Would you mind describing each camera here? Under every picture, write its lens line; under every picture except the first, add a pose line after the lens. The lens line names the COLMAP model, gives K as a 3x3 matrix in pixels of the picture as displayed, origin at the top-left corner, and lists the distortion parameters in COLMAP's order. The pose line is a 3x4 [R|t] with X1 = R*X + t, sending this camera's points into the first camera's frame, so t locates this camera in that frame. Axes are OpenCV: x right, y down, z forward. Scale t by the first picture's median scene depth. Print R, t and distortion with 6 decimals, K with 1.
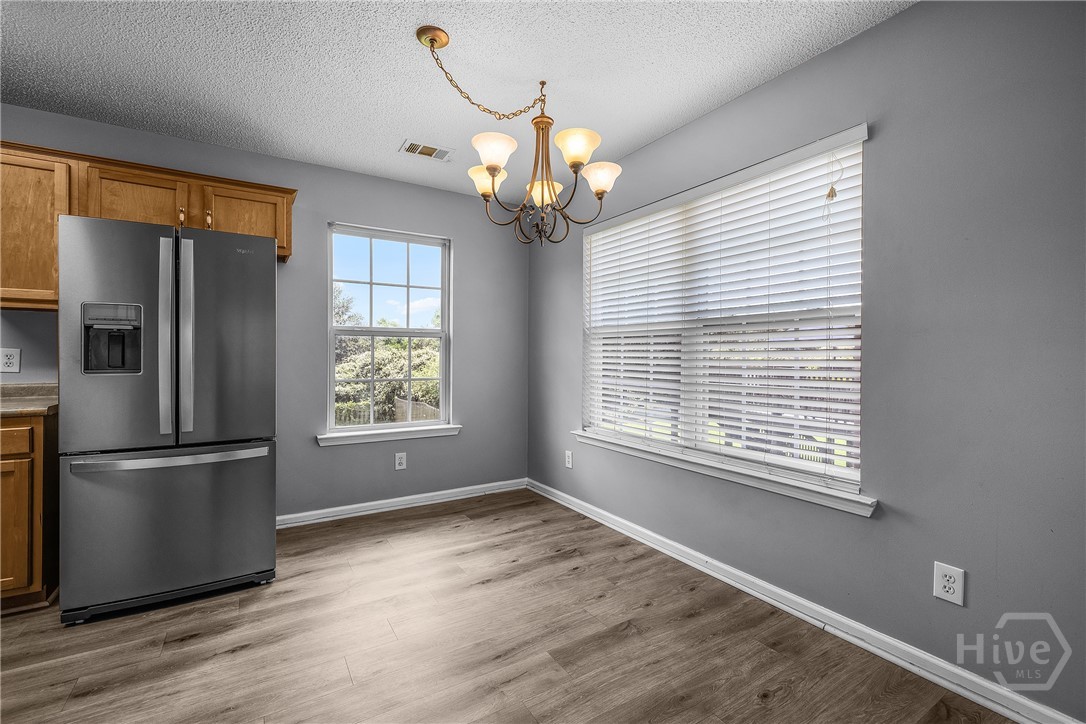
lens RADIAL K [[464.5, 0, 562.2], [0, 464.5, 353.8], [0, 0, 1]] dist [0.000916, 0.000309]
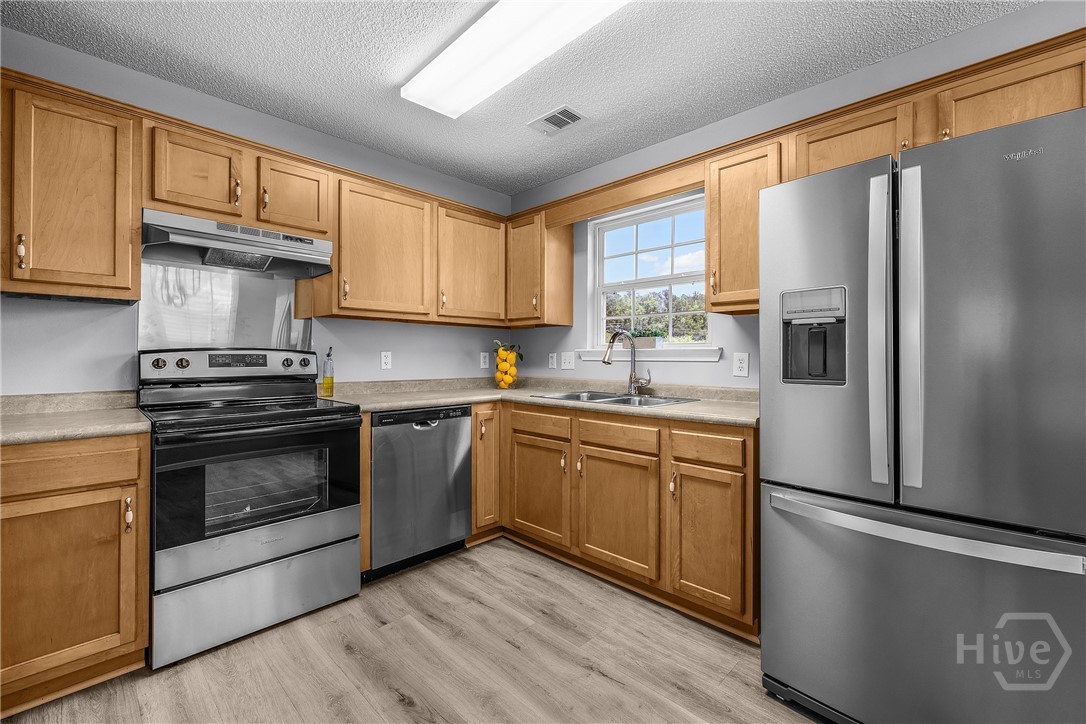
lens RADIAL K [[464.5, 0, 554.0], [0, 464.5, 357.1], [0, 0, 1]] dist [0.000916, 0.000309]
pose [[0.228997, -0.004953, -0.973414, -0.335203], [0.001662, 0.999988, -0.004697, 0.002284], [0.973426, -0.000542, 0.229003, 0.421483]]
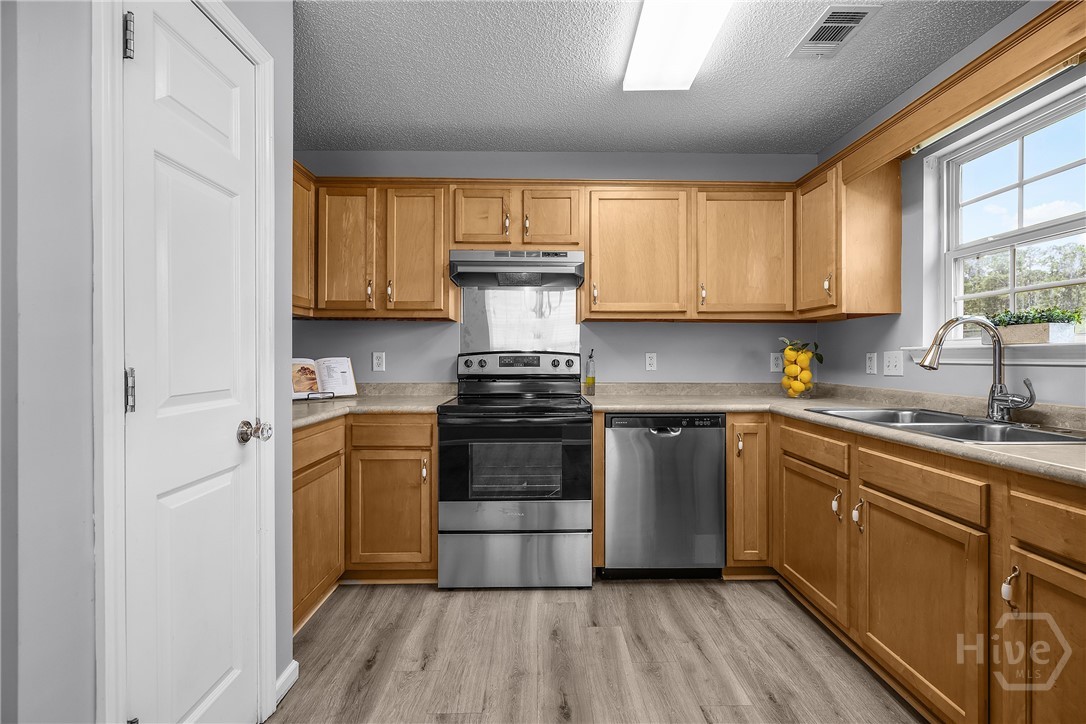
lens RADIAL K [[464.5, 0, 542.9], [0, 464.5, 358.0], [0, 0, 1]] dist [0.000916, 0.000309]
pose [[-0.534389, -0.004963, -0.845224, -0.476127], [-0.001725, 0.999987, -0.004781, 0.000889], [0.845237, -0.001097, -0.534390, 0.712443]]
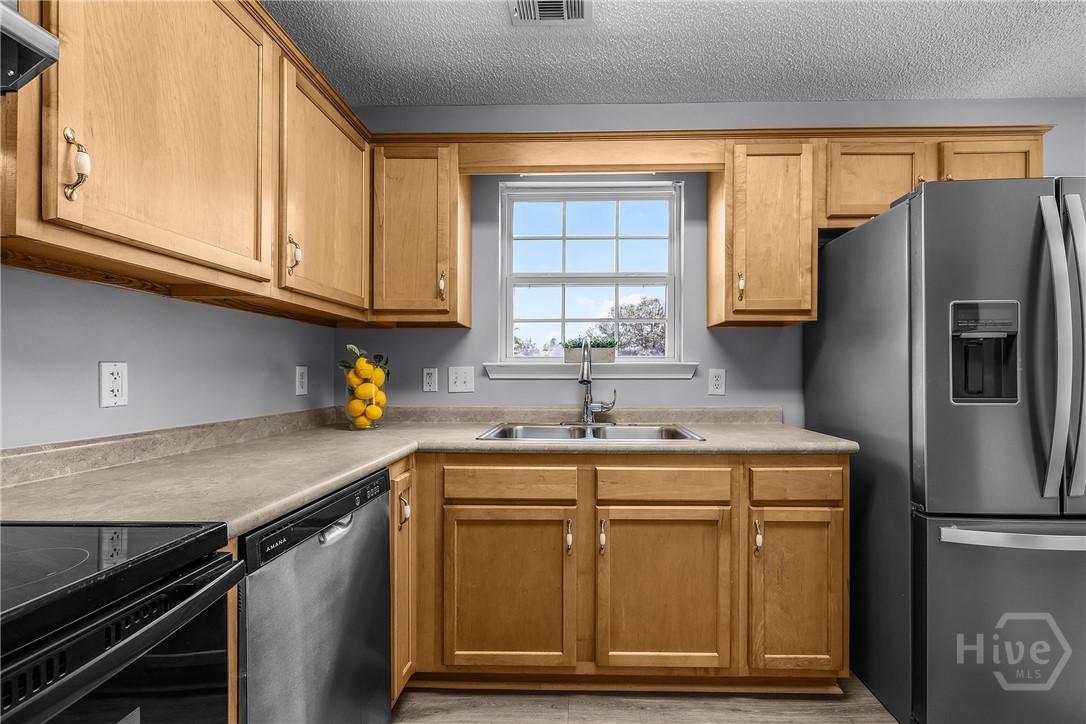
lens RADIAL K [[464.5, 0, 584.9], [0, 464.5, 372.3], [0, 0, 1]] dist [0.000916, 0.000309]
pose [[0.831017, -0.007564, -0.556196, -1.027431], [0.007210, 0.999970, -0.002828, -0.004114], [0.556201, -0.001660, 0.831046, 0.102600]]
